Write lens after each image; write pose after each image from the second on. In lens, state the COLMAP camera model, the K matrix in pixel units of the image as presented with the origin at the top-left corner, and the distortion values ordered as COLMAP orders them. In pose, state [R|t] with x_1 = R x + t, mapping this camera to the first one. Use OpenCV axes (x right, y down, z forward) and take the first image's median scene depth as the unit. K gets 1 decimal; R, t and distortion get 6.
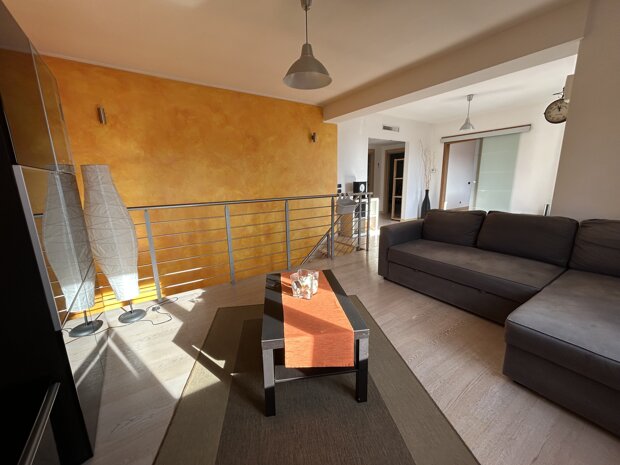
lens RADIAL K [[250.2, 0, 310.1], [0, 250.2, 231.9], [0, 0, 1]] dist [-0.000159, 0.000121]
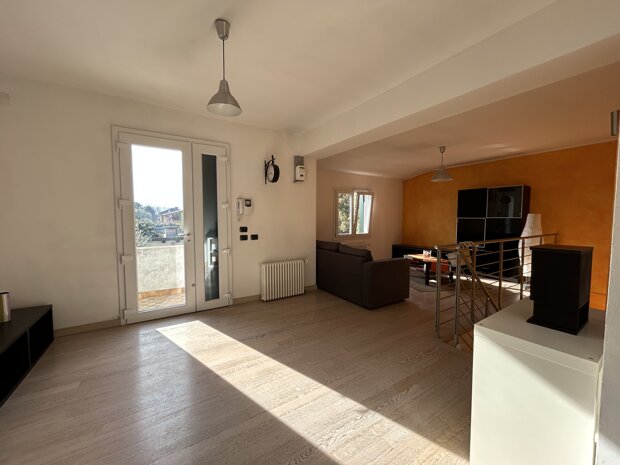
lens RADIAL K [[250.2, 0, 310.1], [0, 250.2, 231.9], [0, 0, 1]] dist [-0.000159, 0.000121]
pose [[-0.999519, 0.015813, 0.026681, 0.471195], [0.022222, 0.965245, 0.260398, -0.314189], [-0.021636, 0.260866, -0.965133, 1.382350]]
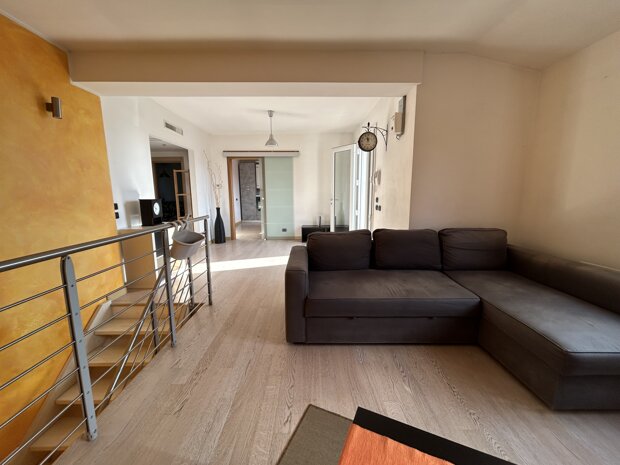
lens RADIAL K [[250.2, 0, 310.1], [0, 250.2, 231.9], [0, 0, 1]] dist [-0.000159, 0.000121]
pose [[0.556779, -0.113645, 0.822850, -0.127041], [0.164541, 0.986057, 0.024850, -0.075595], [-0.814201, 0.121556, 0.567715, 0.355072]]
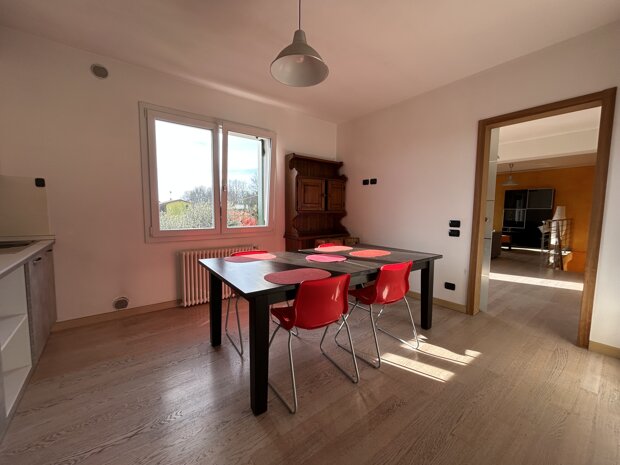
lens RADIAL K [[250.2, 0, 310.1], [0, 250.2, 231.9], [0, 0, 1]] dist [-0.000159, 0.000121]
pose [[-0.997314, 0.016656, -0.071324, 1.311133], [-0.004557, 0.957801, 0.287397, -0.400660], [0.073101, 0.286950, -0.955152, 1.842244]]
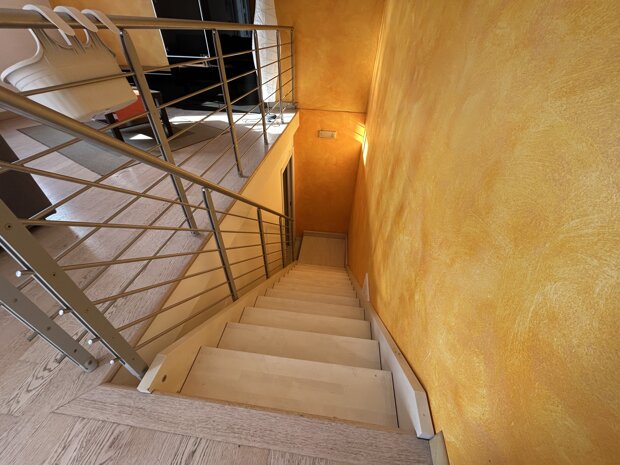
lens RADIAL K [[250.2, 0, 310.1], [0, 250.2, 231.9], [0, 0, 1]] dist [-0.000159, 0.000121]
pose [[-0.667694, 0.472096, -0.575595, 0.155053], [-0.162665, 0.661989, 0.731649, -0.166528], [0.726447, 0.582147, -0.365213, 1.025721]]
